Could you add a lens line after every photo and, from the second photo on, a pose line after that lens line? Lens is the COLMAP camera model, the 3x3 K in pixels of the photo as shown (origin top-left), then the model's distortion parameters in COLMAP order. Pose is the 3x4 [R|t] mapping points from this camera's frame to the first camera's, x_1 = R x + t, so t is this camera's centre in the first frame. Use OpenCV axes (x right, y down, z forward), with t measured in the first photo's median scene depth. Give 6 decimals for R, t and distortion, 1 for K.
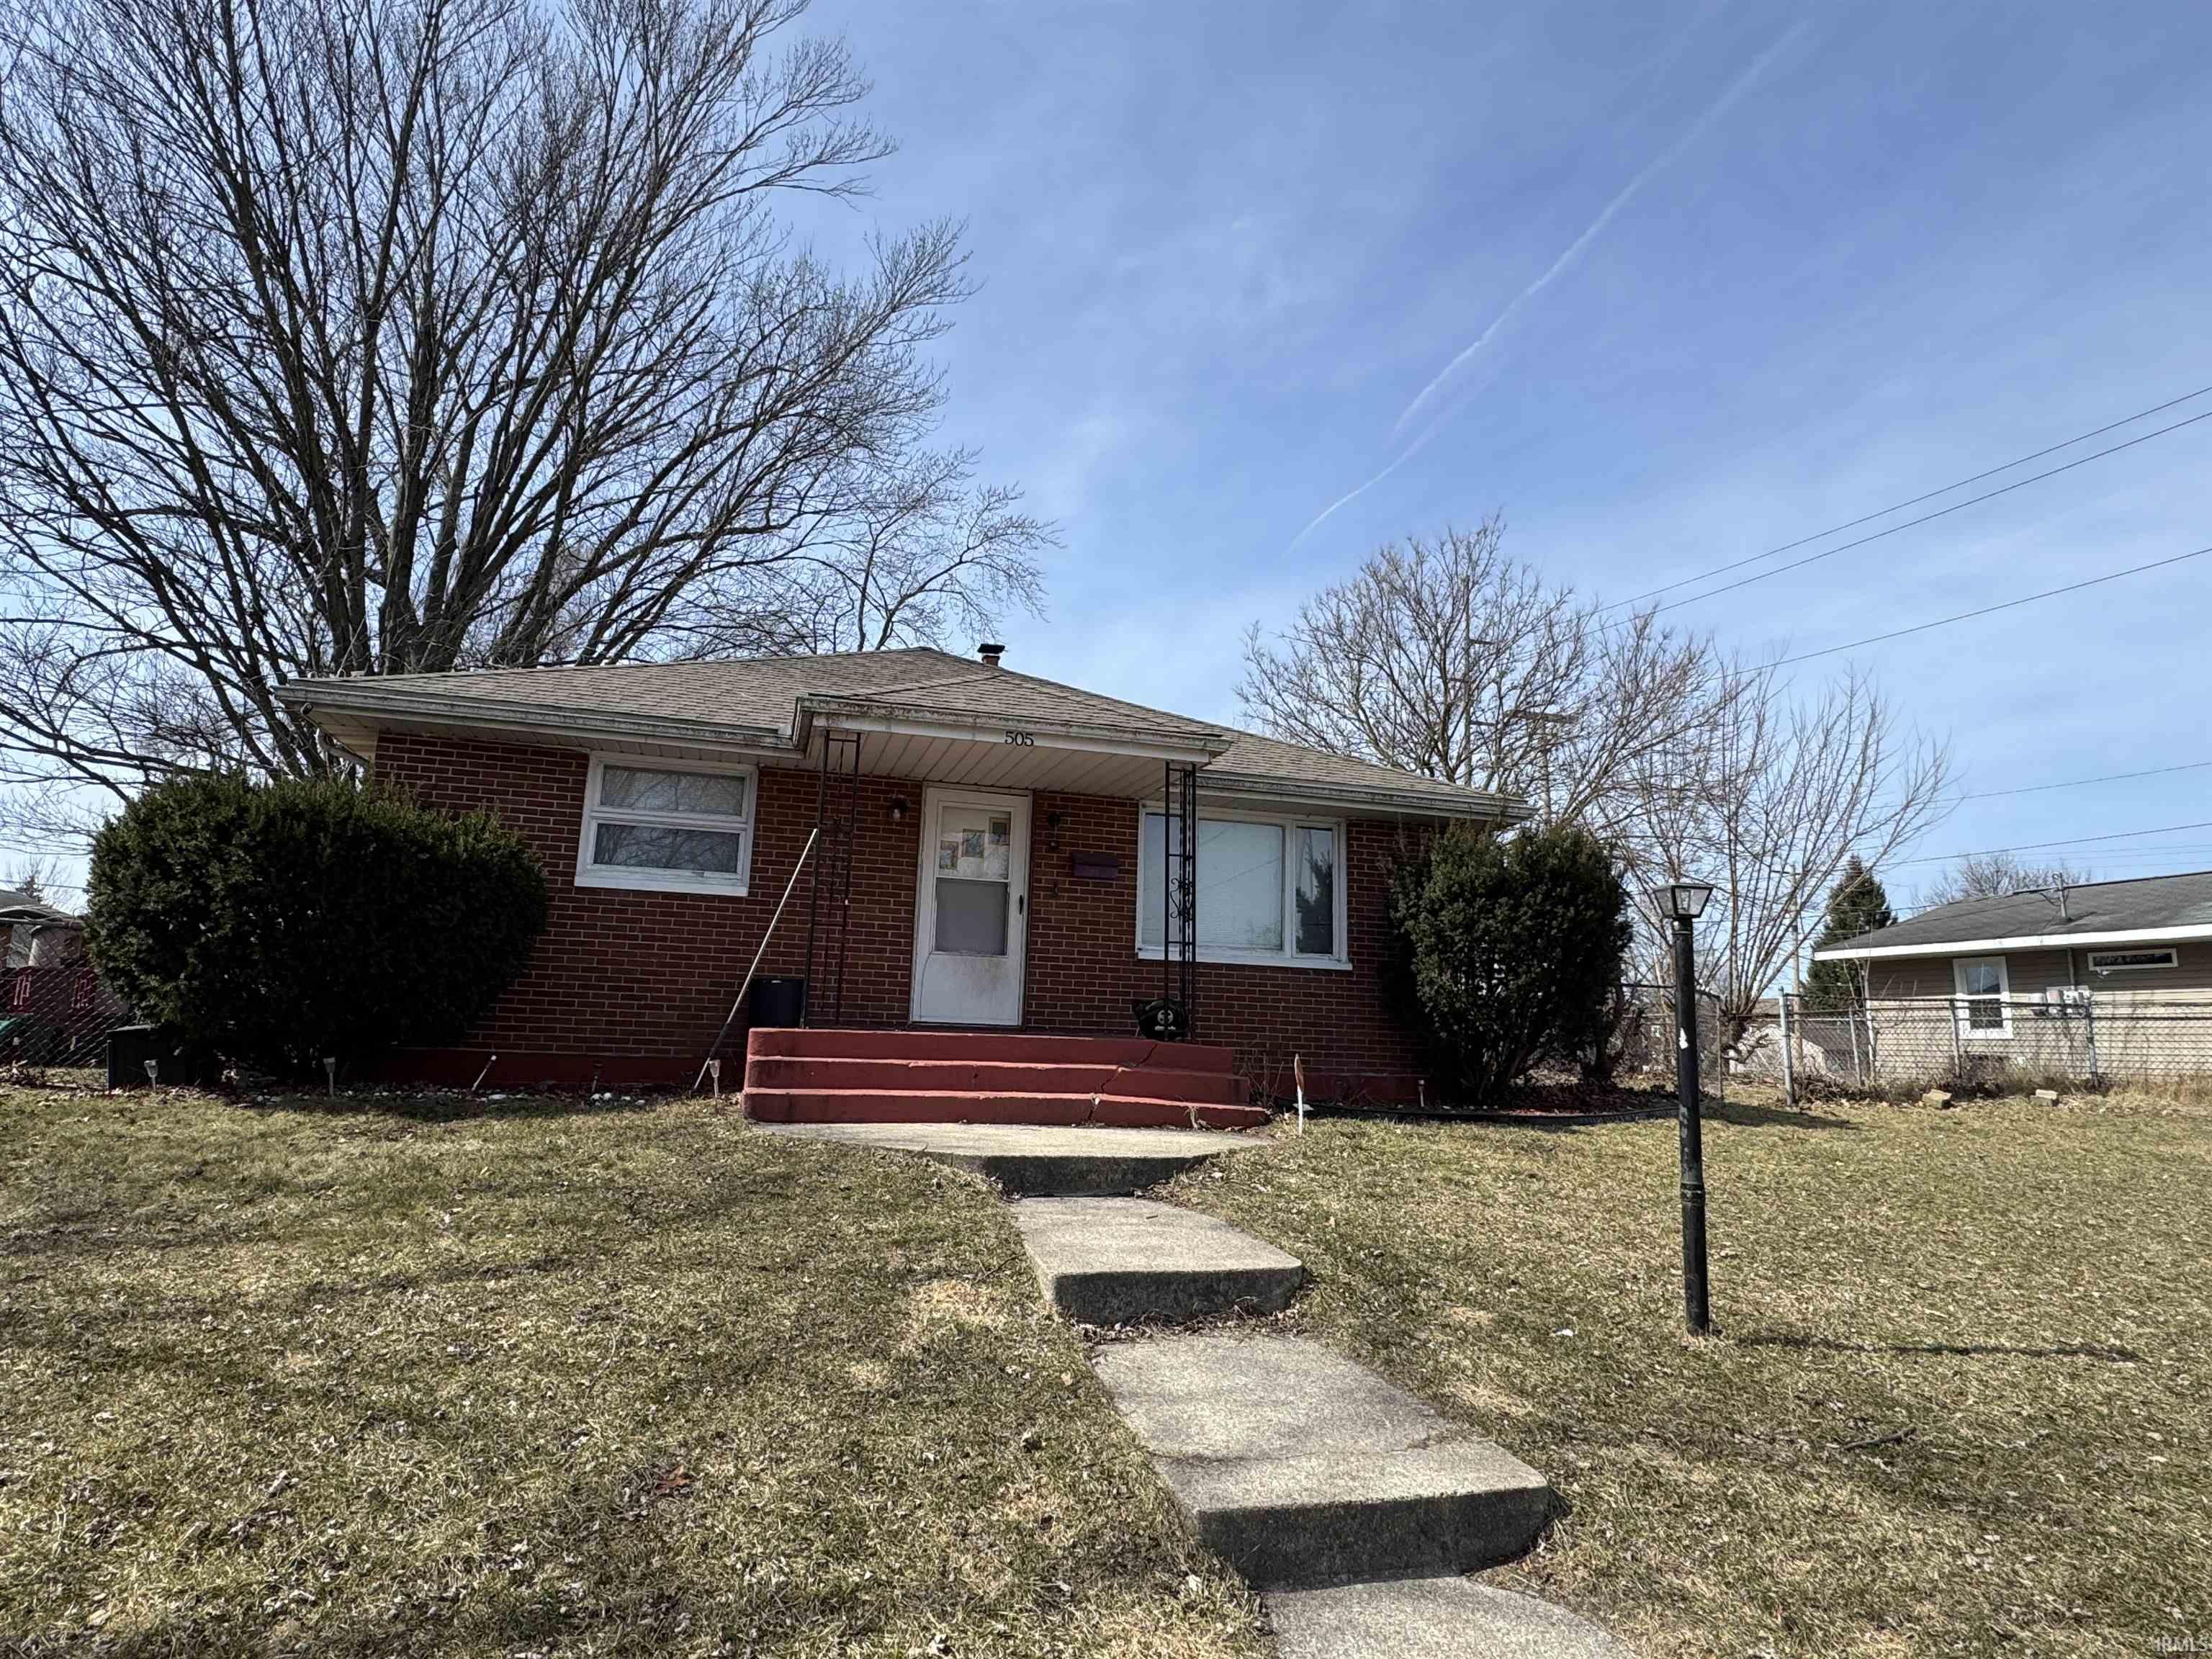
lens RADIAL K [[1228.8, 0, 1106.0], [0, 1228.8, 829.5], [0, 0, 1]] dist [-0.001736, 0.000306]
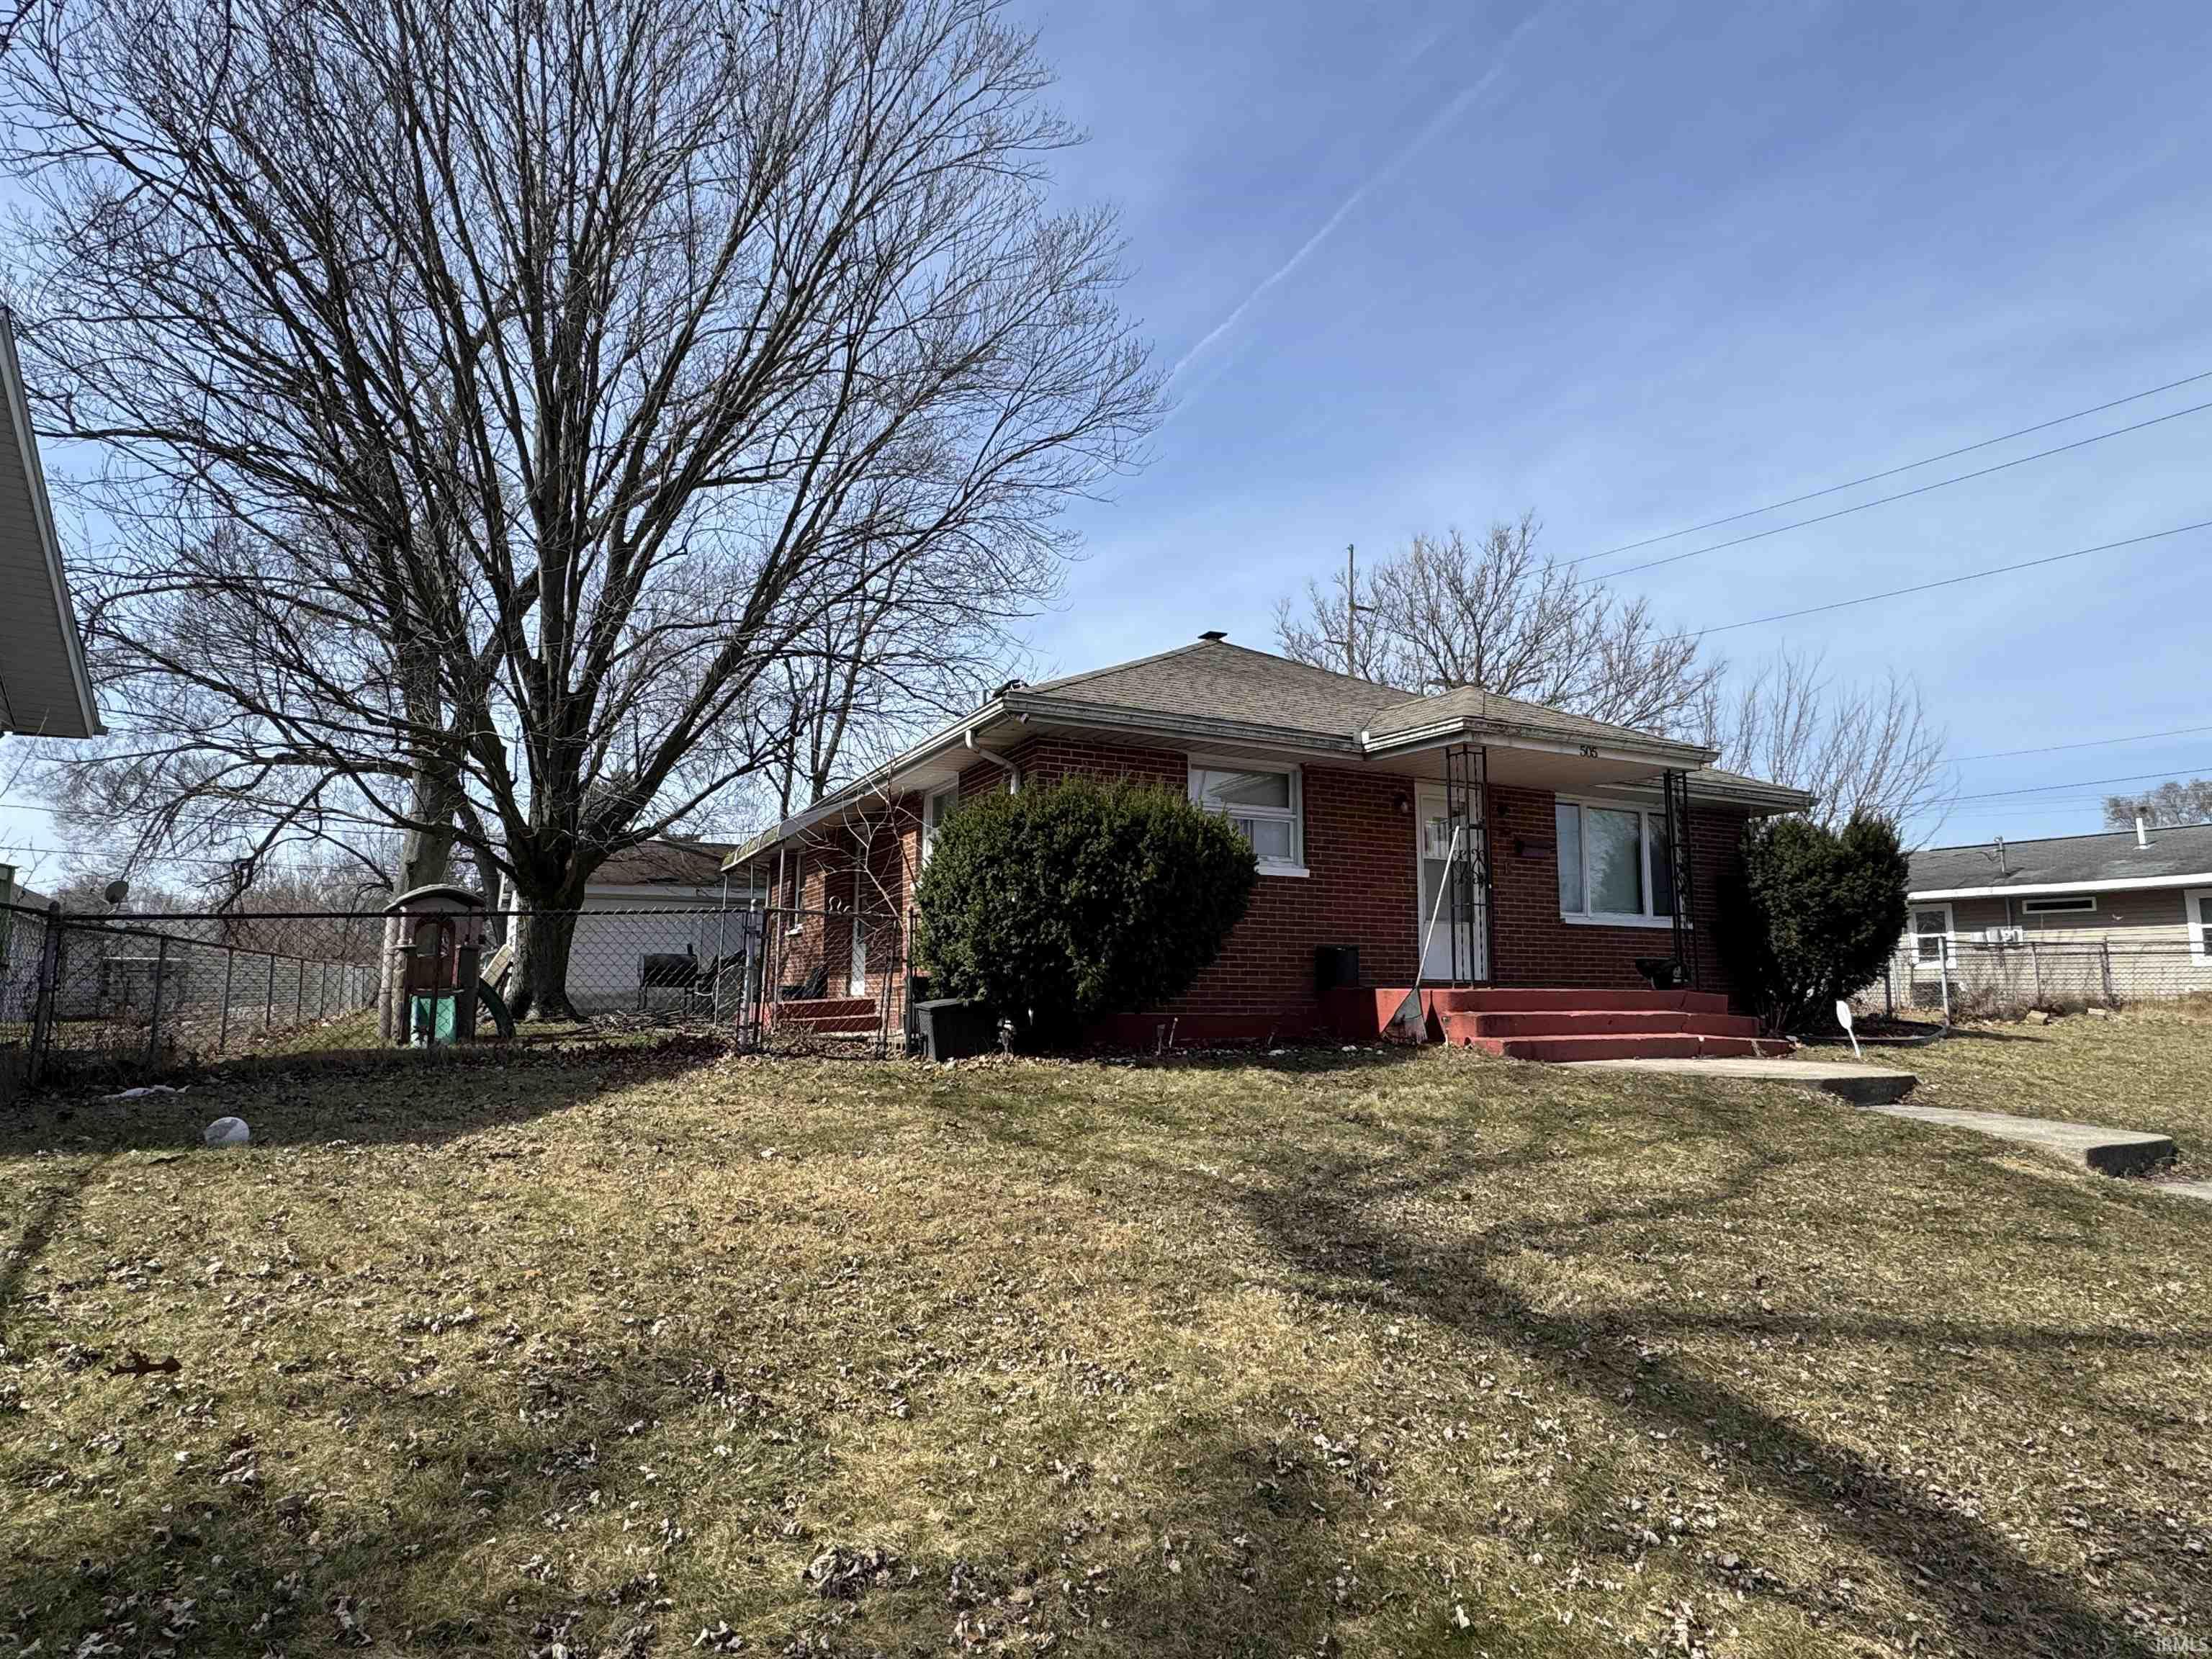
lens RADIAL K [[1228.8, 0, 1106.0], [0, 1228.8, 829.5], [0, 0, 1]] dist [-0.001736, 0.000306]
pose [[0.982782, -0.000727, 0.184767, -0.705143], [-0.007757, 0.998948, 0.045191, -0.042953], [-0.184606, -0.045846, 0.981743, -0.116657]]
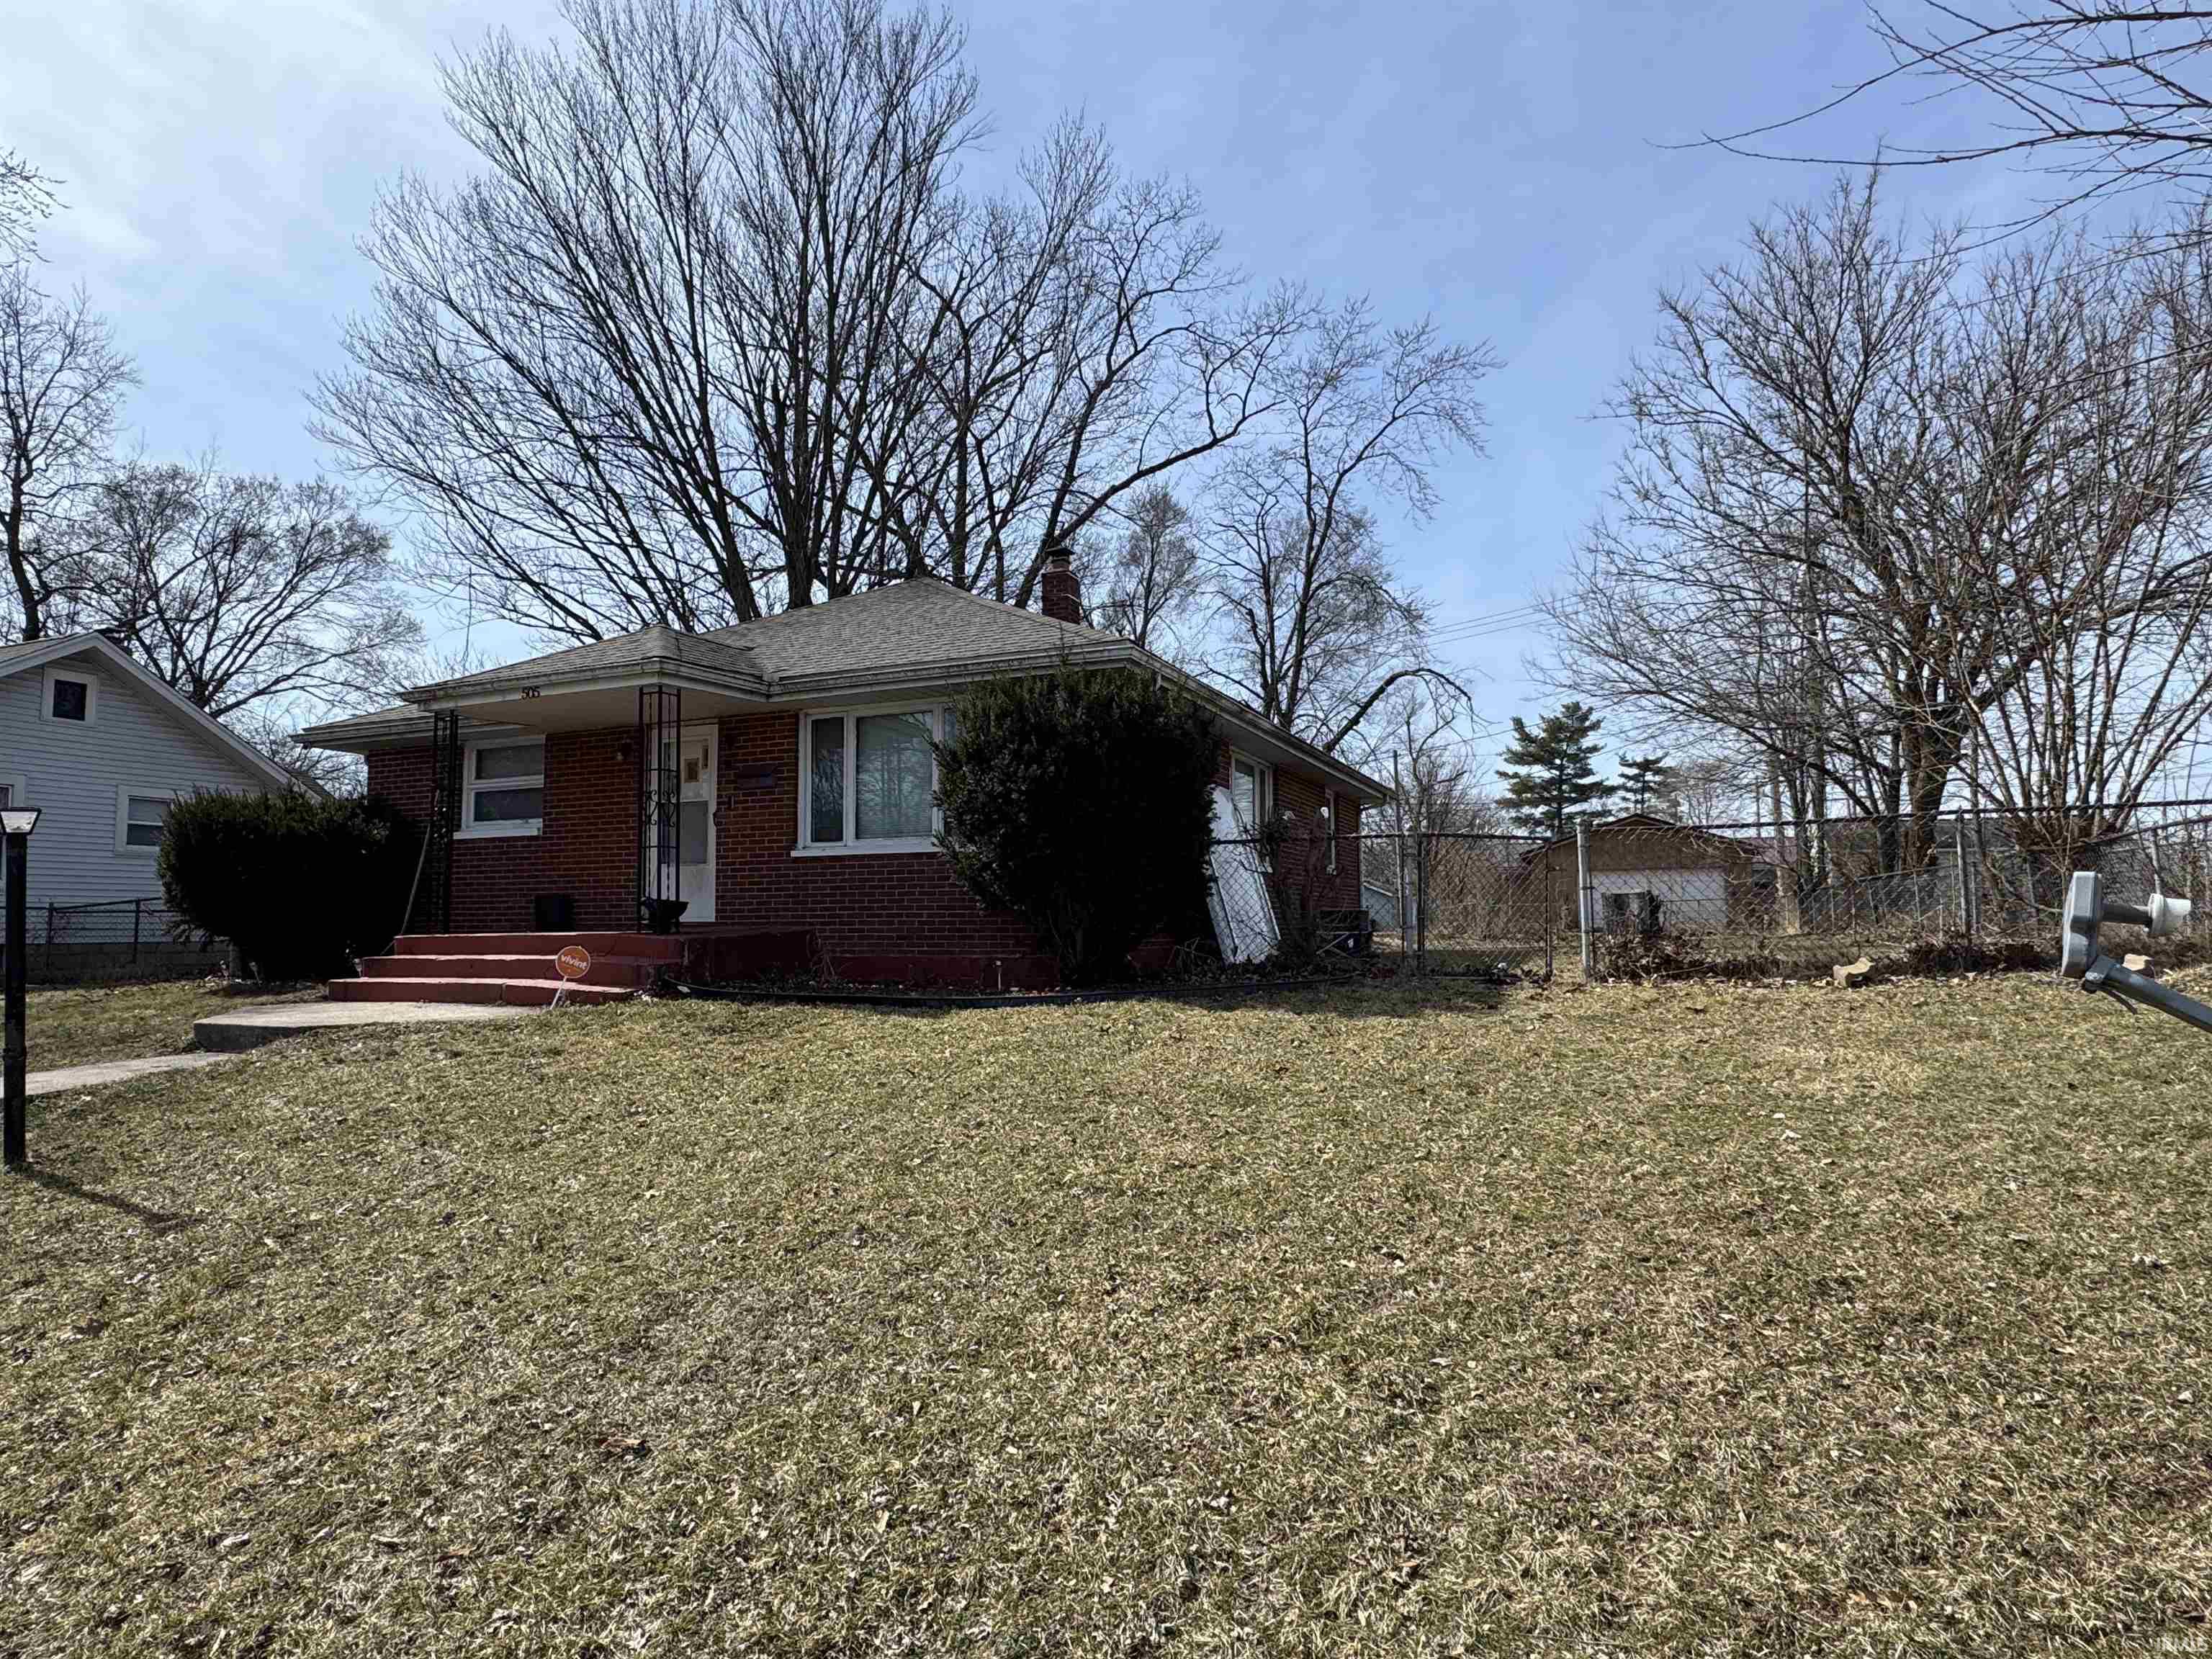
lens RADIAL K [[1226.9, 0, 1105.9], [0, 1226.9, 841.9], [0, 0, 1]] dist [-0.000582, -0.000850]
pose [[0.766809, -0.083460, -0.636426, 1.021936], [0.146396, 0.988118, 0.046808, 0.089510], [0.624958, -0.129063, 0.769916, 0.366723]]
